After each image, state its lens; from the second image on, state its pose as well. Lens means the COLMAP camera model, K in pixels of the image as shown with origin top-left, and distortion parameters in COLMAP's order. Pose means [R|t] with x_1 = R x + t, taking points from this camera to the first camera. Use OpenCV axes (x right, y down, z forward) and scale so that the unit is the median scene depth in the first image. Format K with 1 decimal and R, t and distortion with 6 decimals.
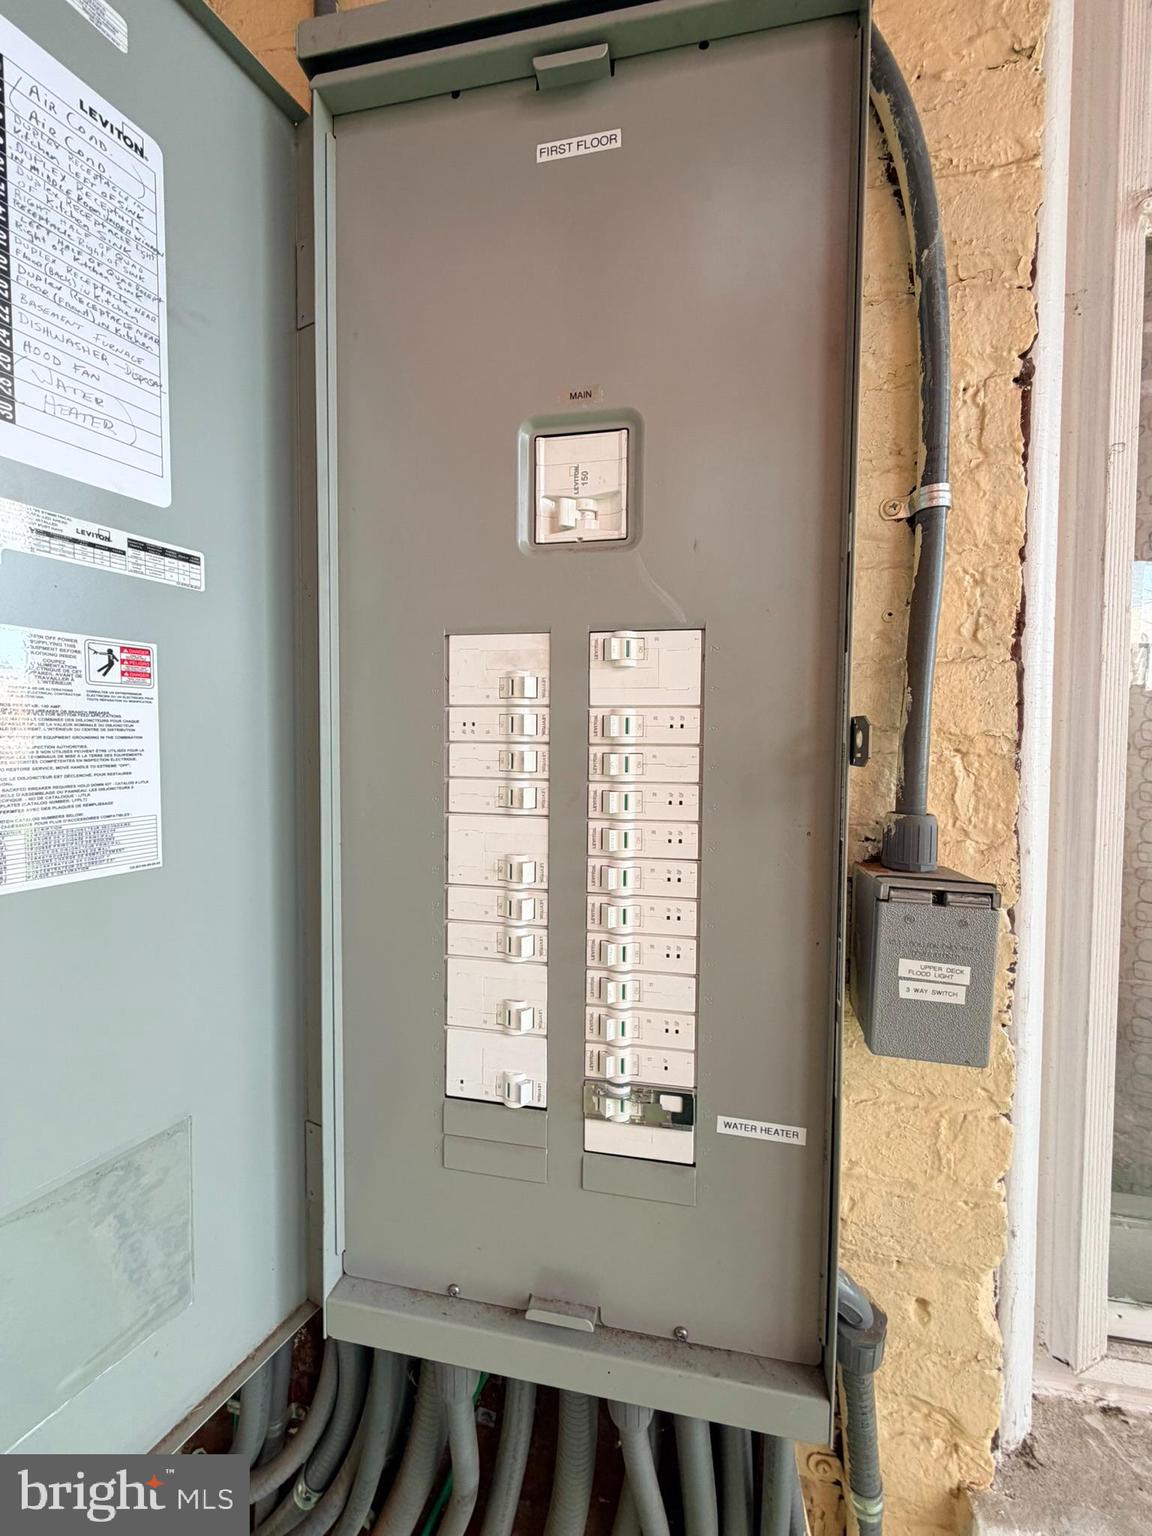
lens RADIAL K [[612.6, 0, 575.6], [0, 612.6, 767.0], [0, 0, 1]] dist [0.002267, -0.000024]
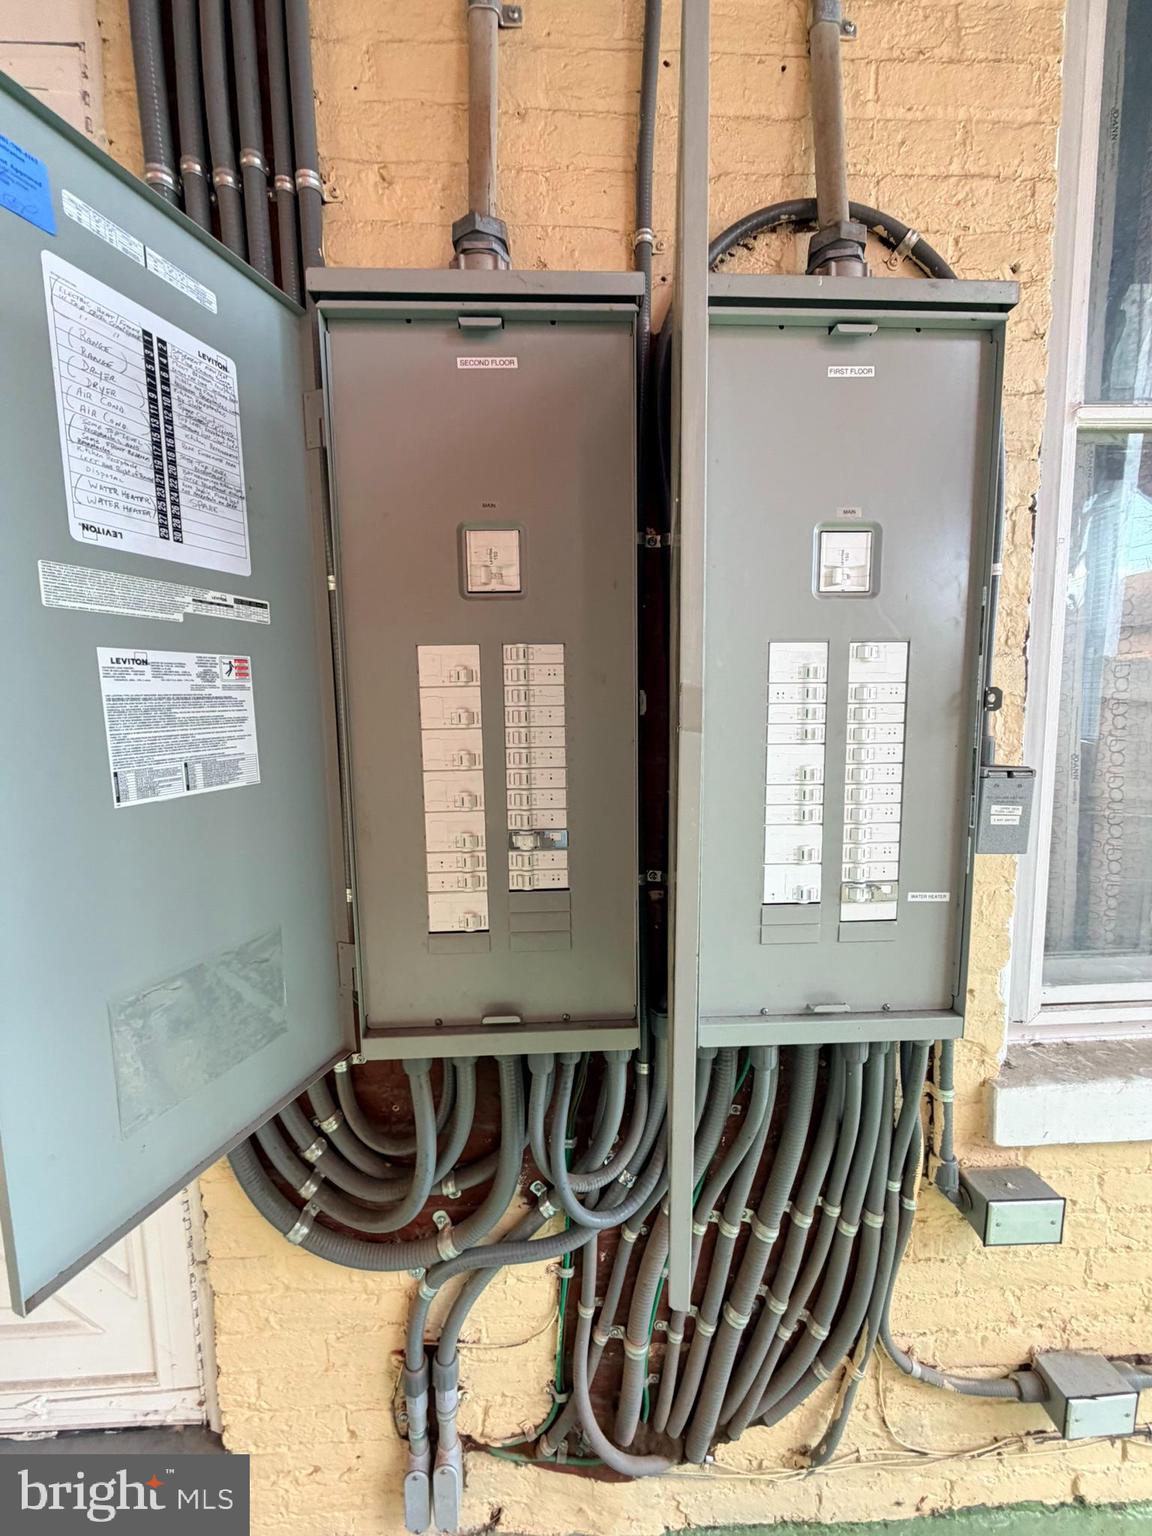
lens RADIAL K [[612.6, 0, 577.2], [0, 612.6, 769.4], [0, 0, 1]] dist [0.002267, -0.000024]
pose [[0.971788, -0.045101, 0.231503, -1.194162], [0.029704, 0.997135, 0.069569, 0.008598], [-0.233977, -0.060730, 0.970343, -0.609756]]
